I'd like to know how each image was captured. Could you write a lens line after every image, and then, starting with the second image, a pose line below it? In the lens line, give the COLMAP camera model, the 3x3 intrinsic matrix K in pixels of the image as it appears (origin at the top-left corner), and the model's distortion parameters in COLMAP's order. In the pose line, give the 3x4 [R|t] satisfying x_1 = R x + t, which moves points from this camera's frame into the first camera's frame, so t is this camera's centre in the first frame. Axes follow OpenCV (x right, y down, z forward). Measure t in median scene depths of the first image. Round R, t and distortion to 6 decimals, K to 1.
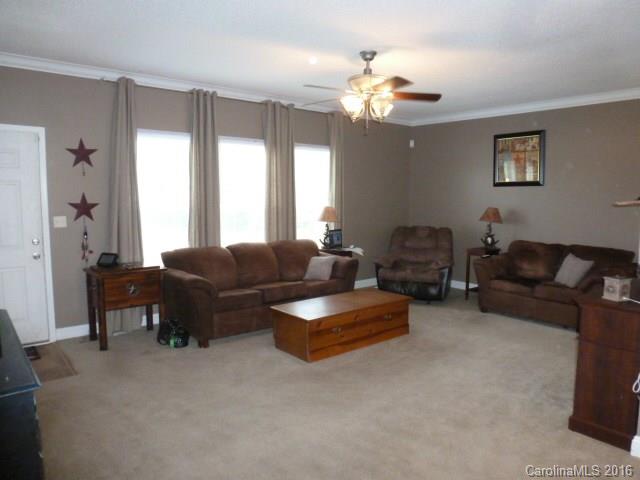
lens RADIAL K [[452.3, 0, 320.0], [0, 452.3, 240.0], [0, 0, 1]] dist [-0.064873, 0.000014]
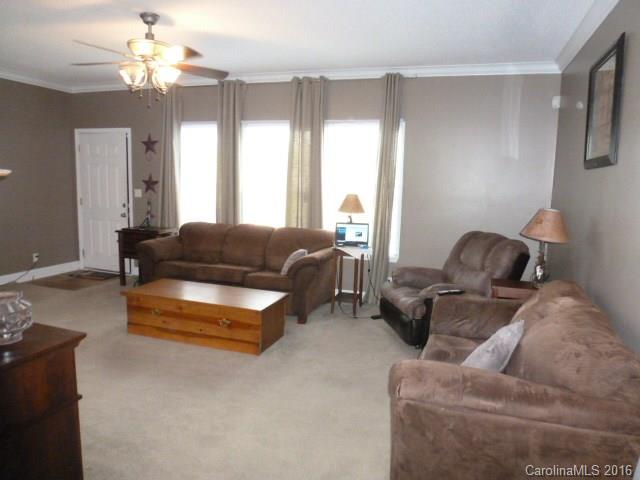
lens RADIAL K [[452.3, 0, 320.0], [0, 452.3, 240.0], [0, 0, 1]] dist [-0.064873, 0.000014]
pose [[0.520894, 0.118866, -0.845305, 0.940921], [-0.119017, 0.990698, 0.065970, -0.055044], [0.845283, 0.066242, 0.530196, 0.724700]]
